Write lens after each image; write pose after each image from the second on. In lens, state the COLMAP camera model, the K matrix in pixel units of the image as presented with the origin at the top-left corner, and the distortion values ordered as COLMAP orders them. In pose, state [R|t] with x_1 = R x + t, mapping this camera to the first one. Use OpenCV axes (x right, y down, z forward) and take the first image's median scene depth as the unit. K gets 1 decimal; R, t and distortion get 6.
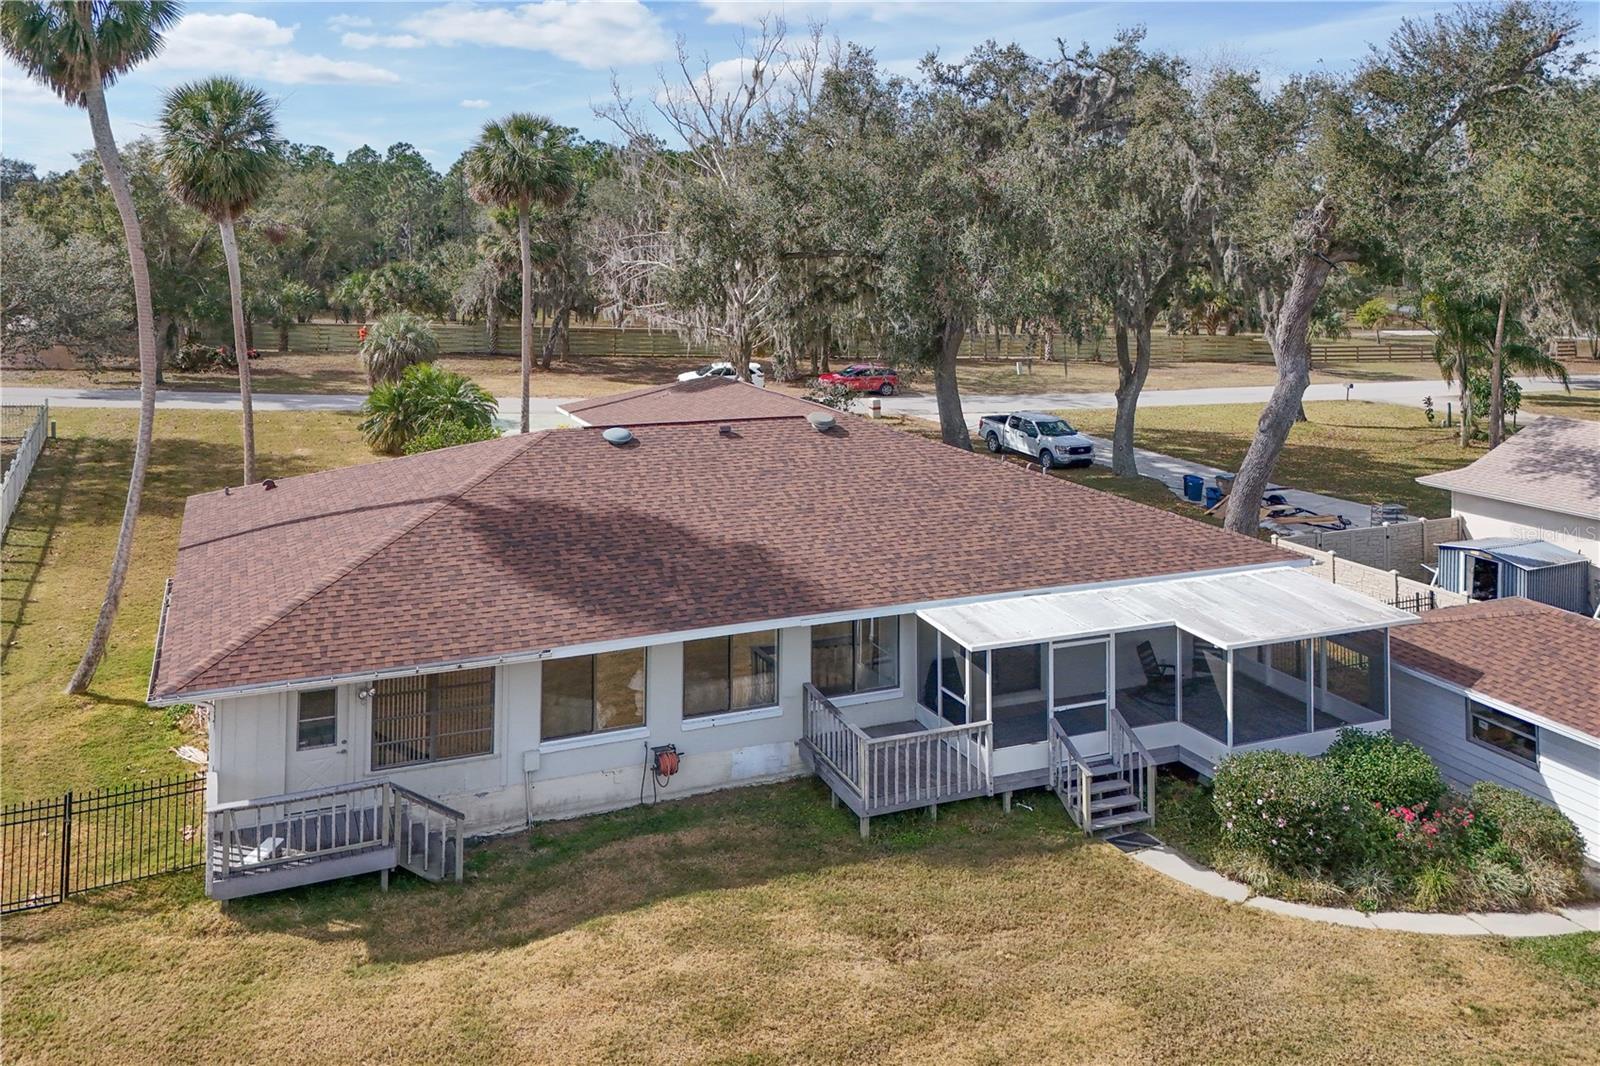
lens RADIAL K [[1271.5, 0, 790.2], [0, 1271.5, 230.7], [0, 0, 1]] dist [0.028925, 0.002654]
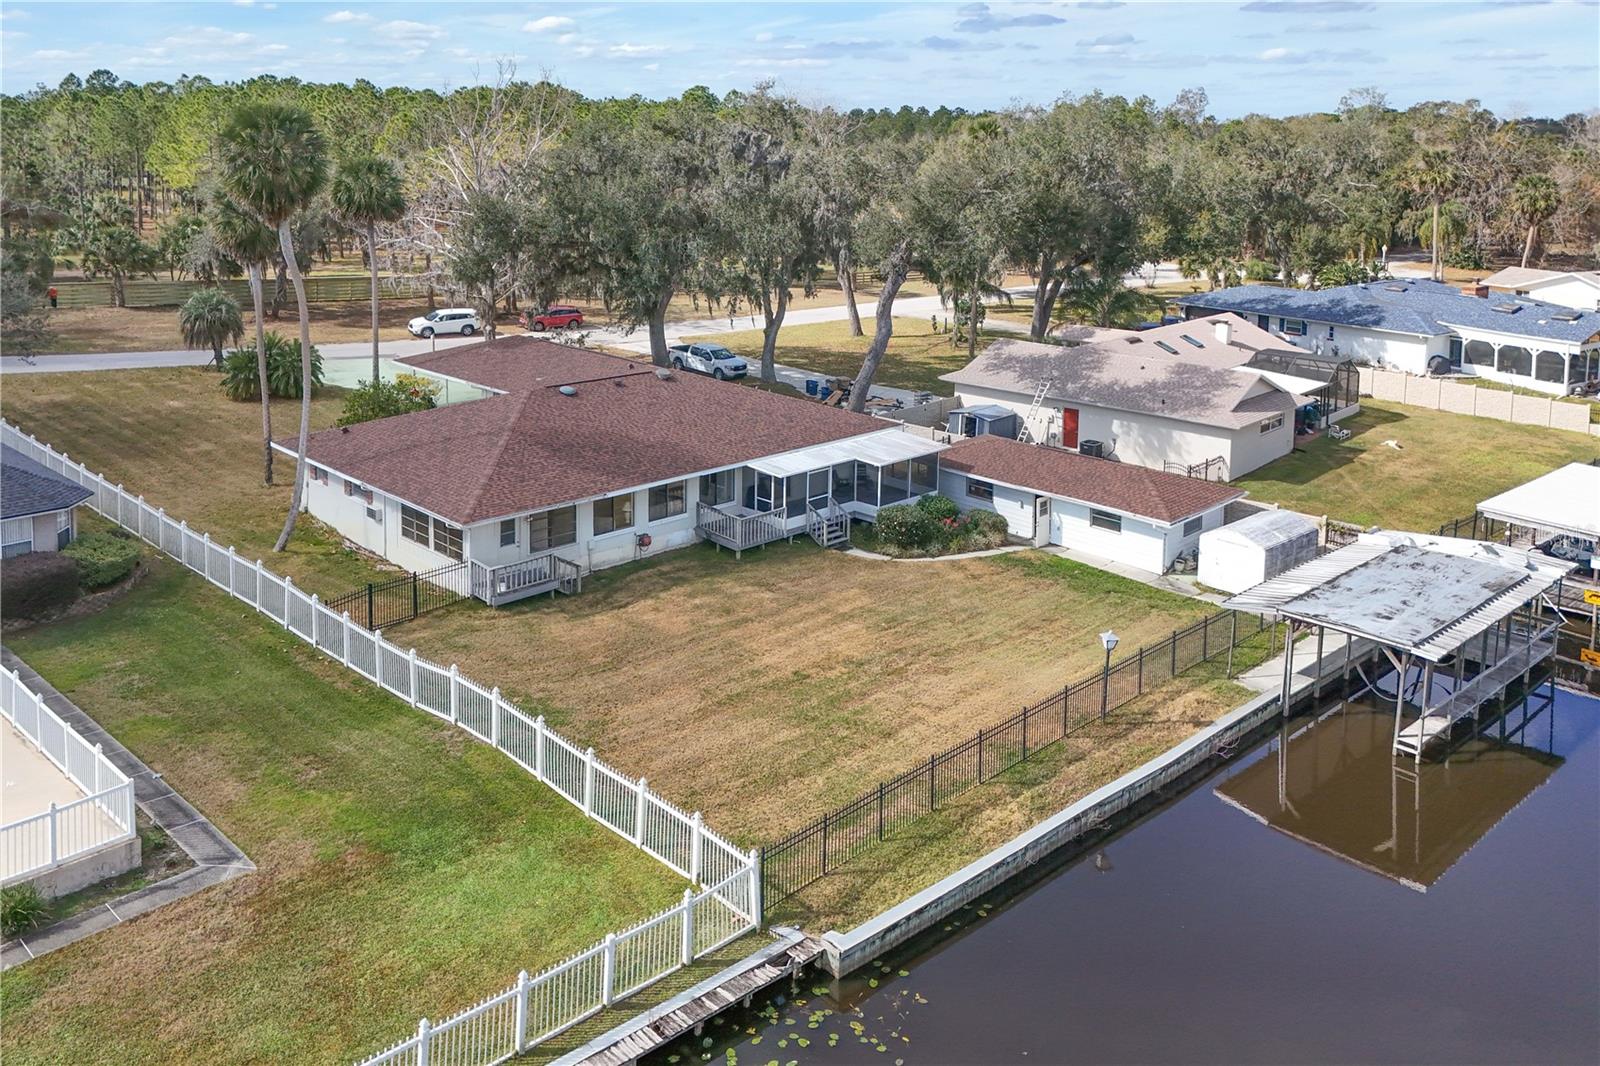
lens RADIAL K [[1251.8, 0, 796.1], [0, 1251.8, 348.6], [0, 0, 1]] dist [0.066314, -0.048531]
pose [[0.931241, -0.055775, 0.360111, -0.578473], [-0.008983, 0.984403, 0.175697, -0.268079], [-0.364294, -0.166851, 0.916215, -0.945109]]
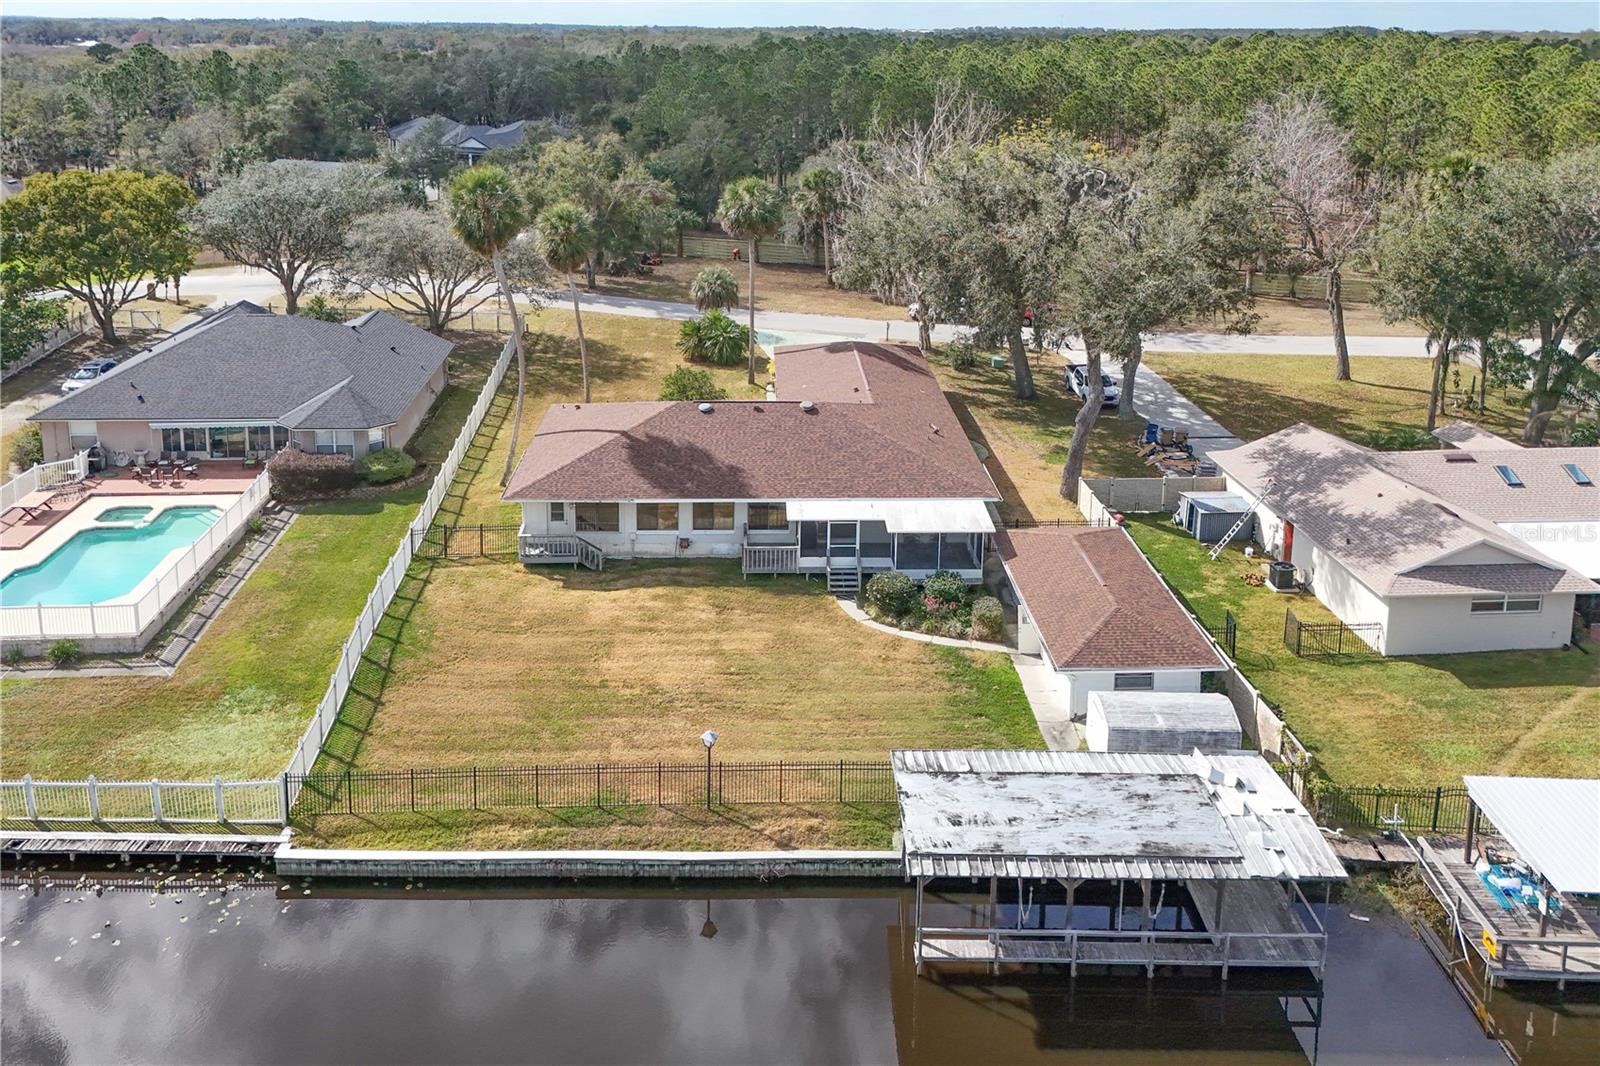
lens RADIAL K [[1235.7, 0, 807.1], [0, 1235.7, 408.3], [0, 0, 1]] dist [0.080095, -0.081632]
pose [[0.936512, 0.101434, -0.335643, 0.915139], [-0.003257, 0.959718, 0.280947, -0.536568], [0.350620, -0.262017, 0.899118, -1.064432]]
